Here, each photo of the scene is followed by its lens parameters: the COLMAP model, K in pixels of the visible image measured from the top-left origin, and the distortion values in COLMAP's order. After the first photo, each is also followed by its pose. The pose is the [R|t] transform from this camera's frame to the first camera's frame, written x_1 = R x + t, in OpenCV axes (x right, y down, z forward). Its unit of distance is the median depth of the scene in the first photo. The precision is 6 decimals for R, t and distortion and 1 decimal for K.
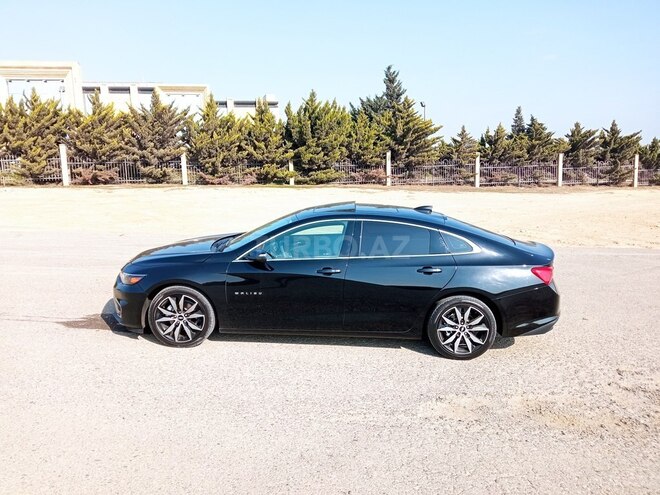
lens RADIAL K [[541.0, 0, 319.7], [0, 541.0, 260.1], [0, 0, 1]] dist [0.071106, -0.117135]
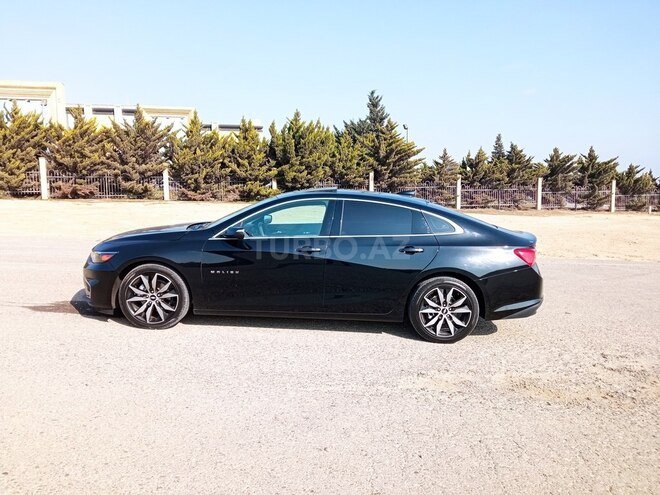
lens RADIAL K [[541.0, 0, 320.0], [0, 541.0, 263.9], [0, 0, 1]] dist [0.071106, -0.117135]
pose [[0.999399, 0.012835, 0.032202, 0.001225], [-0.011448, 0.999013, -0.042918, 0.016519], [-0.032721, 0.042523, 0.998560, 0.005898]]
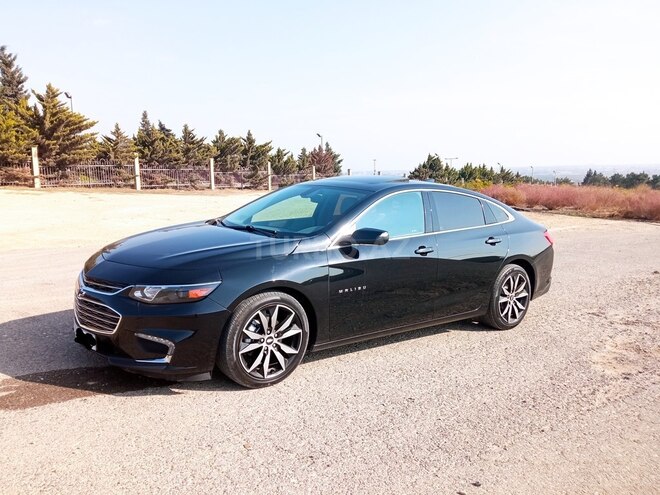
lens RADIAL K [[541.0, 0, 331.7], [0, 541.0, 266.2], [0, 0, 1]] dist [0.071106, -0.117135]
pose [[0.741755, -0.096058, 0.663757, -0.121932], [0.099757, 0.994483, 0.032440, 0.000675], [-0.663211, 0.042152, 0.747245, 0.089421]]
